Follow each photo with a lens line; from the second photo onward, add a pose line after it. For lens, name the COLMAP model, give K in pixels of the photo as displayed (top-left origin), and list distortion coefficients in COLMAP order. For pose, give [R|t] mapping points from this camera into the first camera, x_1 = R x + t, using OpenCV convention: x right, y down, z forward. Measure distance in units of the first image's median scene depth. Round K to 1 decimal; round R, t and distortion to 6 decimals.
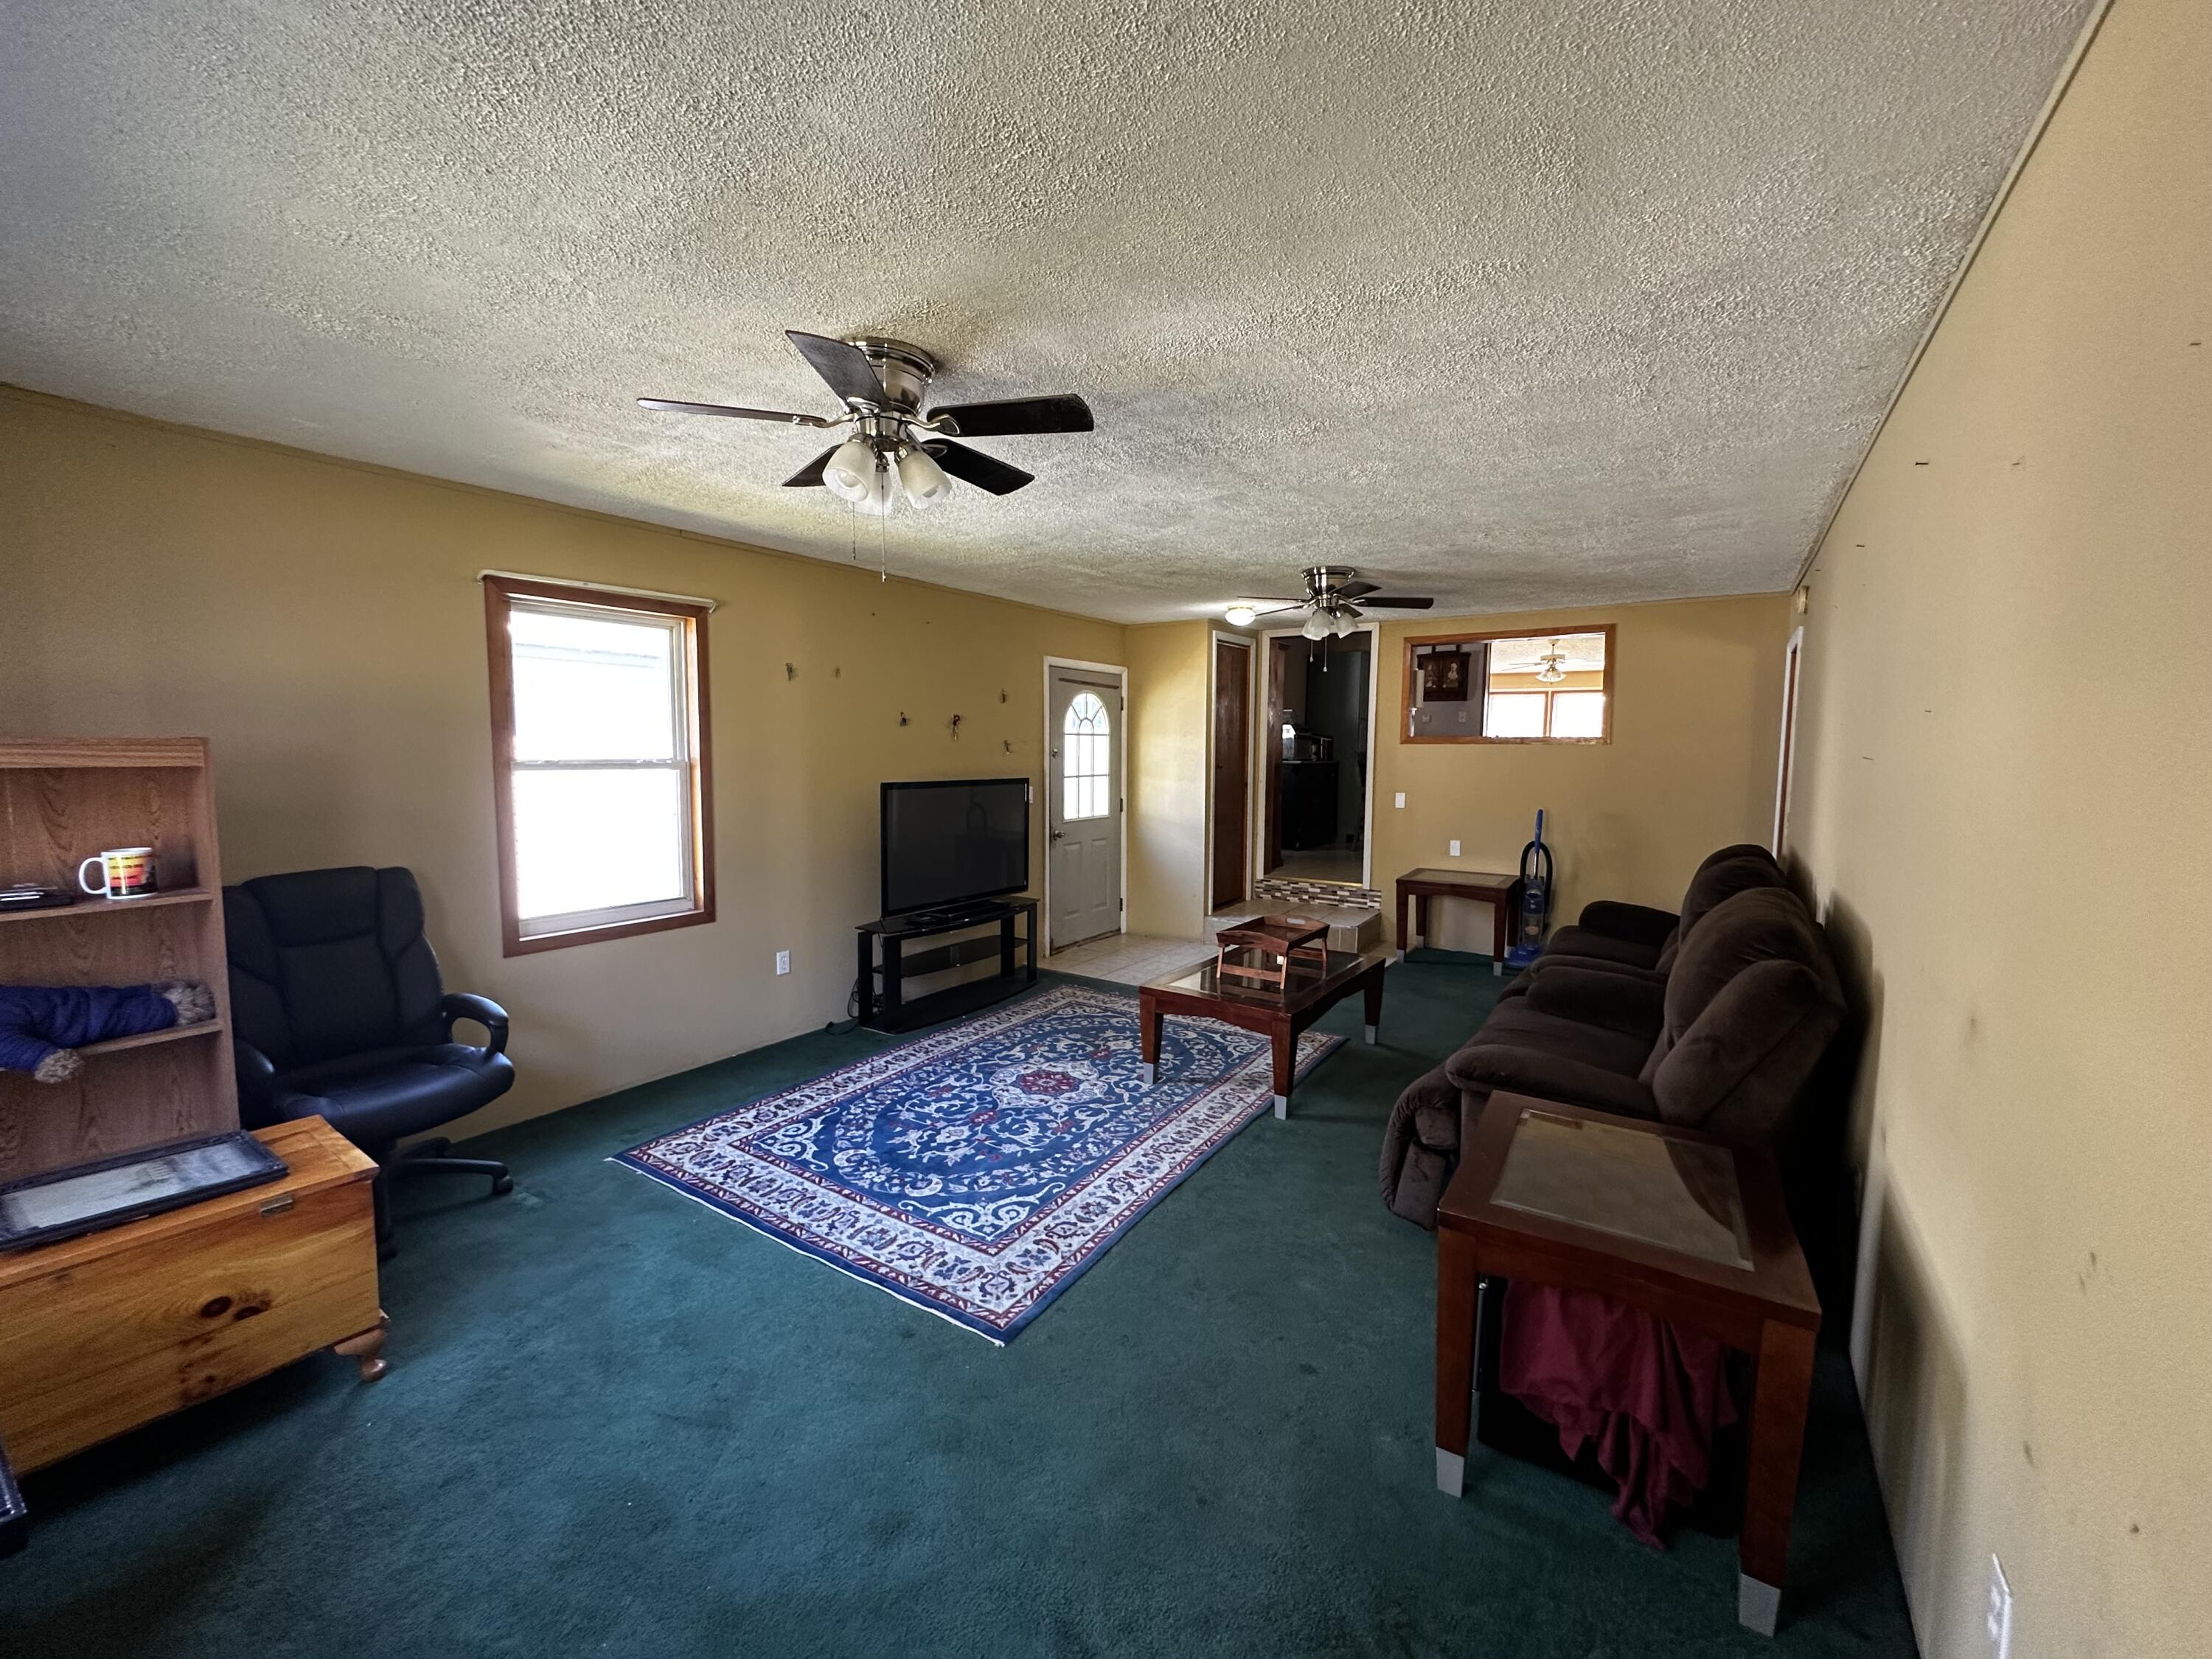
lens RADIAL K [[884.2, 0, 1104.4], [0, 884.2, 828.1], [0, 0, 1]] dist [-0.001239, -0.000011]
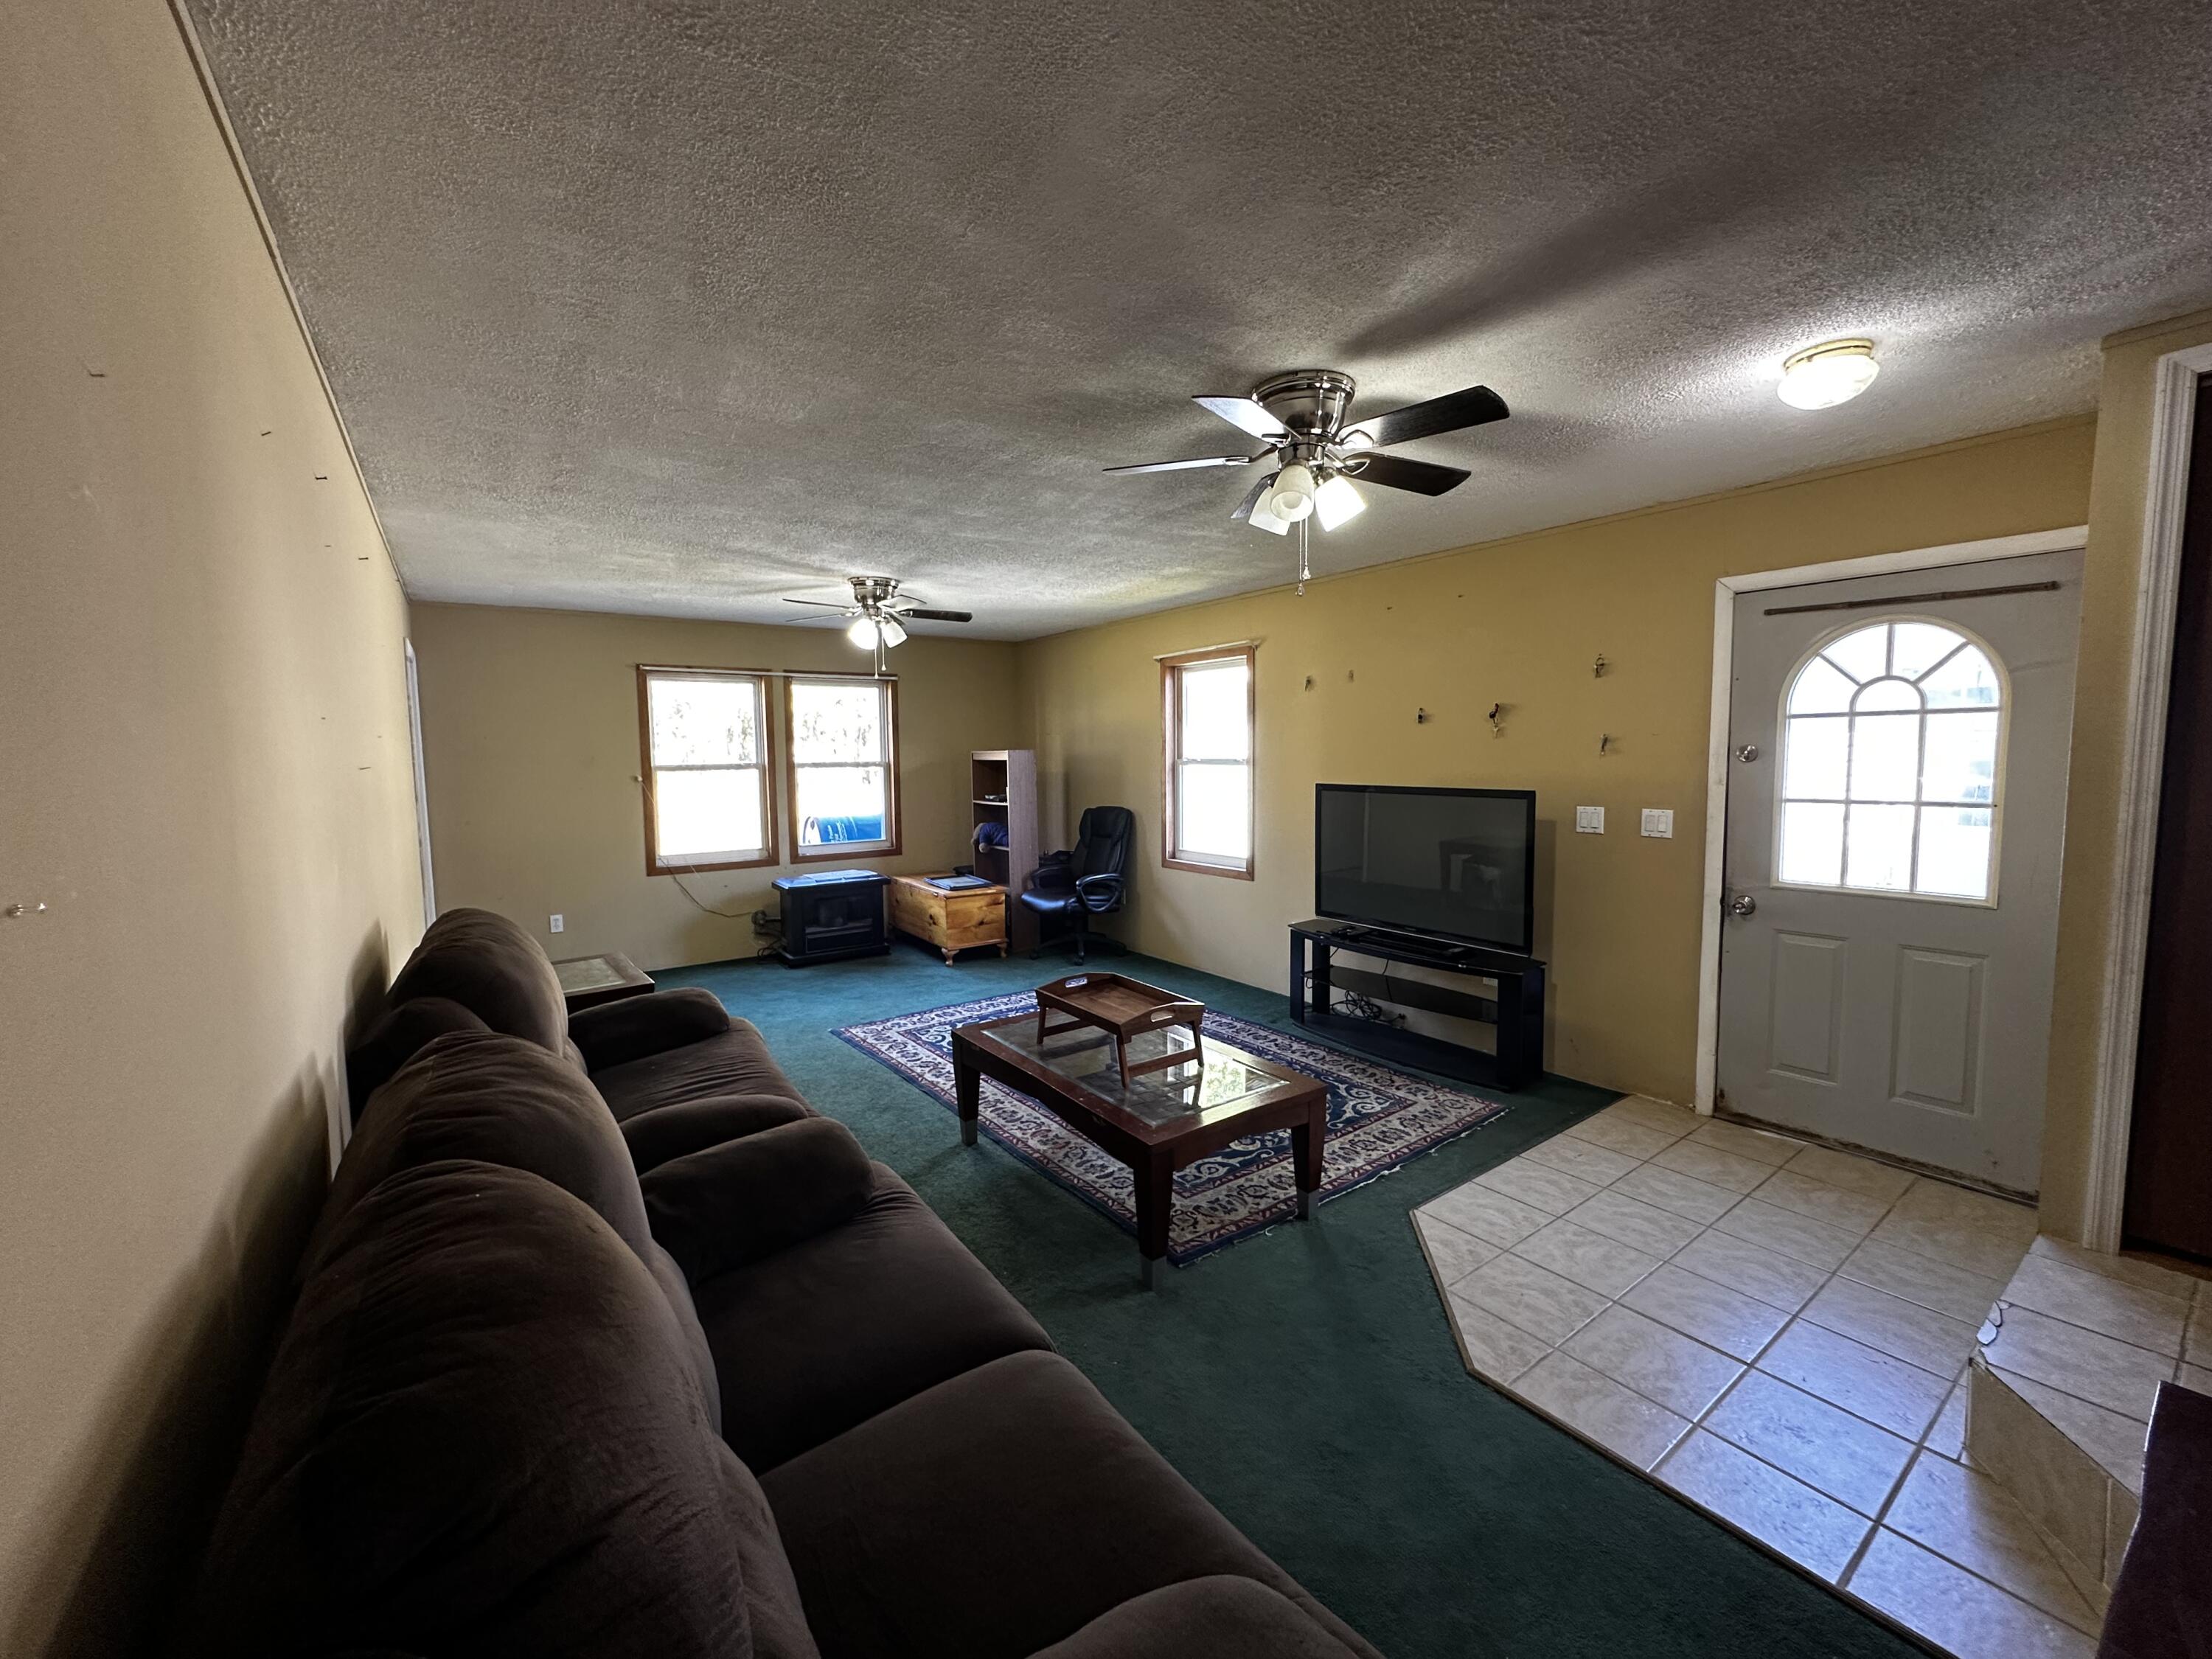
lens RADIAL K [[884.2, 0, 1101.7], [0, 884.2, 822.9], [0, 0, 1]] dist [-0.001239, -0.000011]
pose [[-0.346028, 0.077116, -0.935050, 0.969566], [-0.072339, 0.991457, 0.108539, -0.120450], [0.935431, 0.105198, -0.337493, 1.355963]]
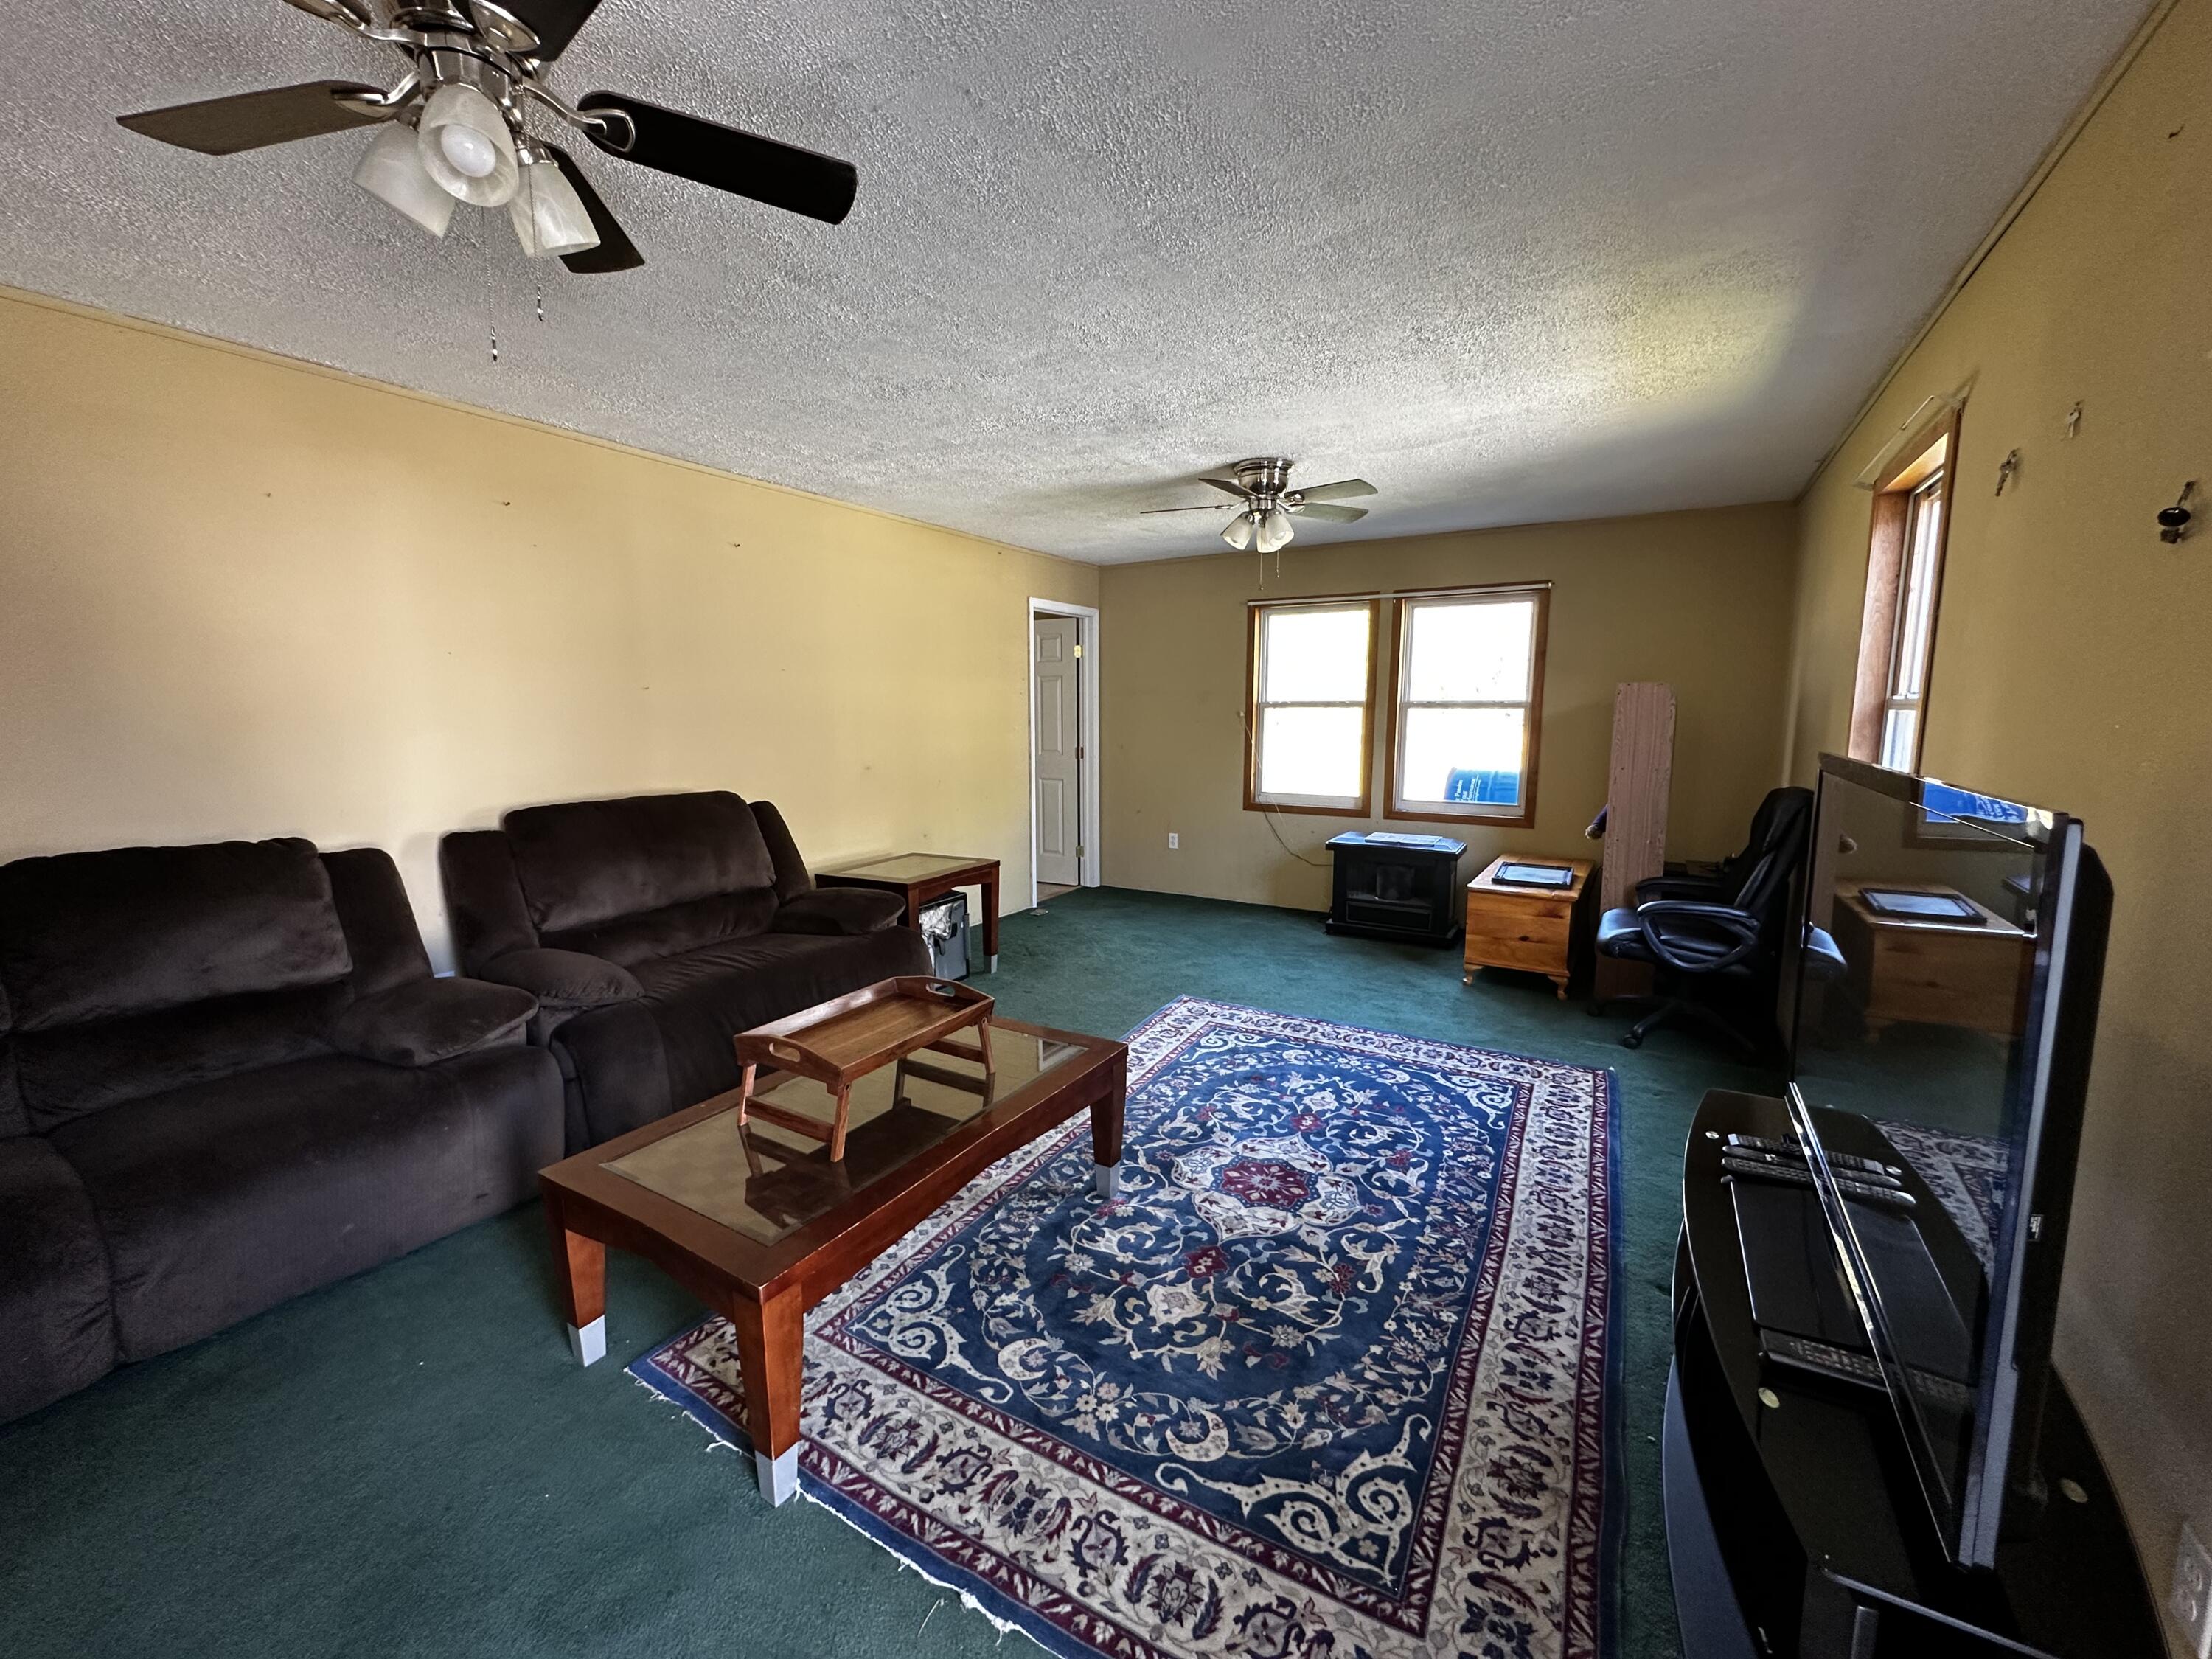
lens RADIAL K [[884.2, 0, 1101.9], [0, 884.2, 821.5], [0, 0, 1]] dist [-0.001239, -0.000011]
pose [[-0.998629, 0.003224, -0.052253, 0.094890], [-0.008156, 0.976334, 0.216115, -0.123285], [0.051713, 0.216244, -0.974969, 1.651982]]
